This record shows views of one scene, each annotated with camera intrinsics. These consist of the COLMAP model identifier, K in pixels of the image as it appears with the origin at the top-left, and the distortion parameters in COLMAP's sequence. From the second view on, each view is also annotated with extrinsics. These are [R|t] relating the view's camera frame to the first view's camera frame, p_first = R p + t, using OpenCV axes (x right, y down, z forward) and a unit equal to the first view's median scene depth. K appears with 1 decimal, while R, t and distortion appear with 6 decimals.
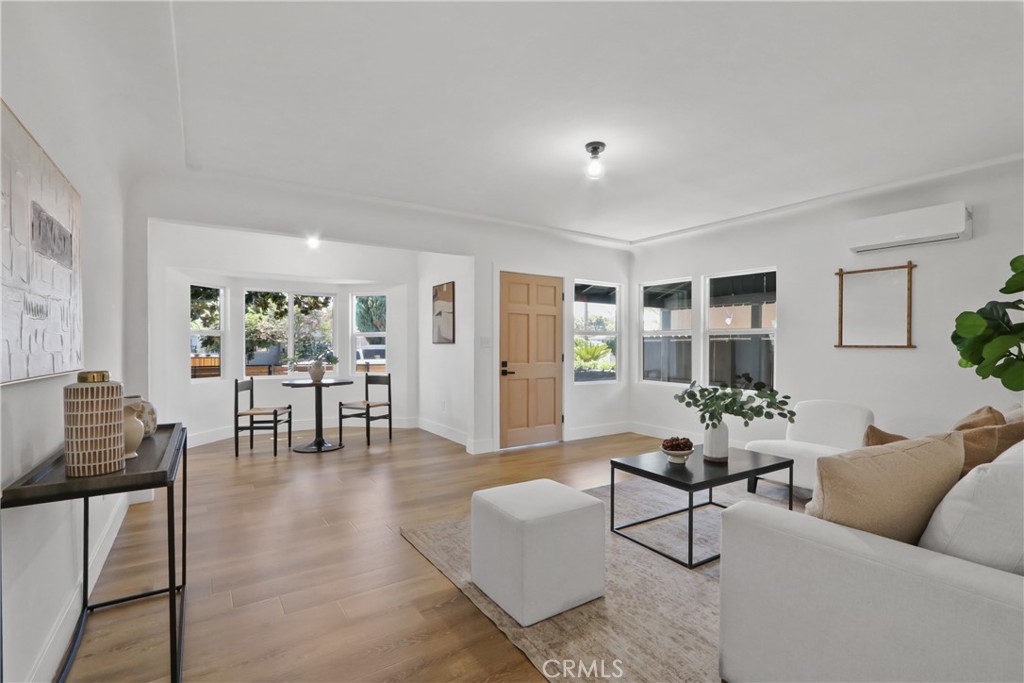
lens RADIAL K [[473.1, 0, 512.4], [0, 473.1, 347.8], [0, 0, 1]] dist [-0.016661, 0.002932]
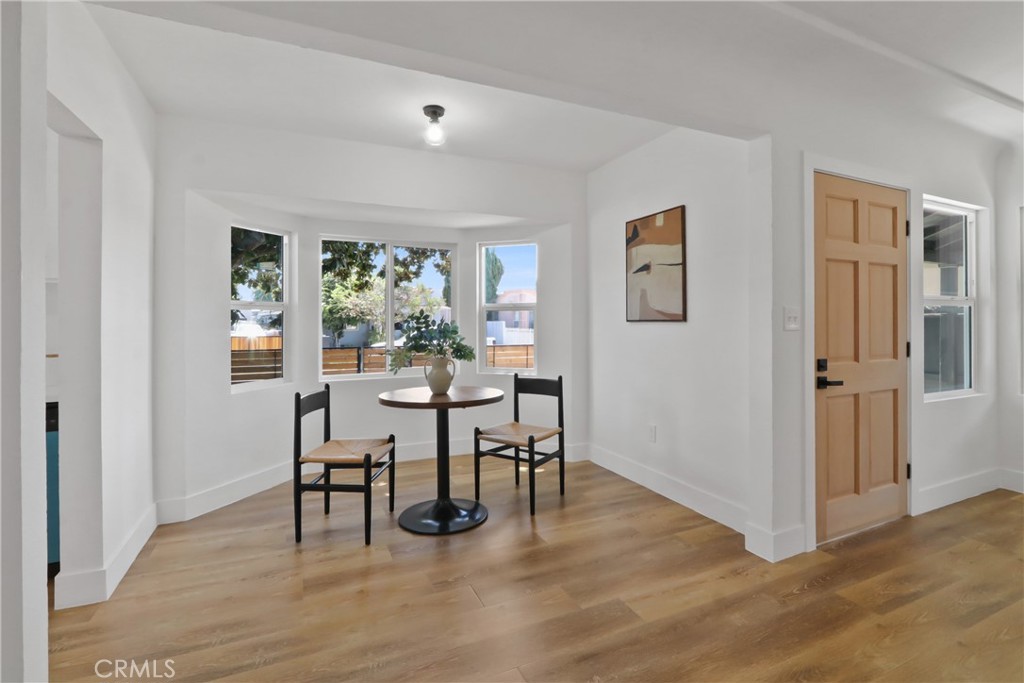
lens RADIAL K [[473.1, 0, 519.7], [0, 473.1, 318.3], [0, 0, 1]] dist [-0.016661, 0.002932]
pose [[0.989096, -0.005835, -0.147159, -0.229671], [0.004225, 0.999928, -0.011246, -0.008107], [0.147214, 0.010501, 0.989049, 0.449286]]
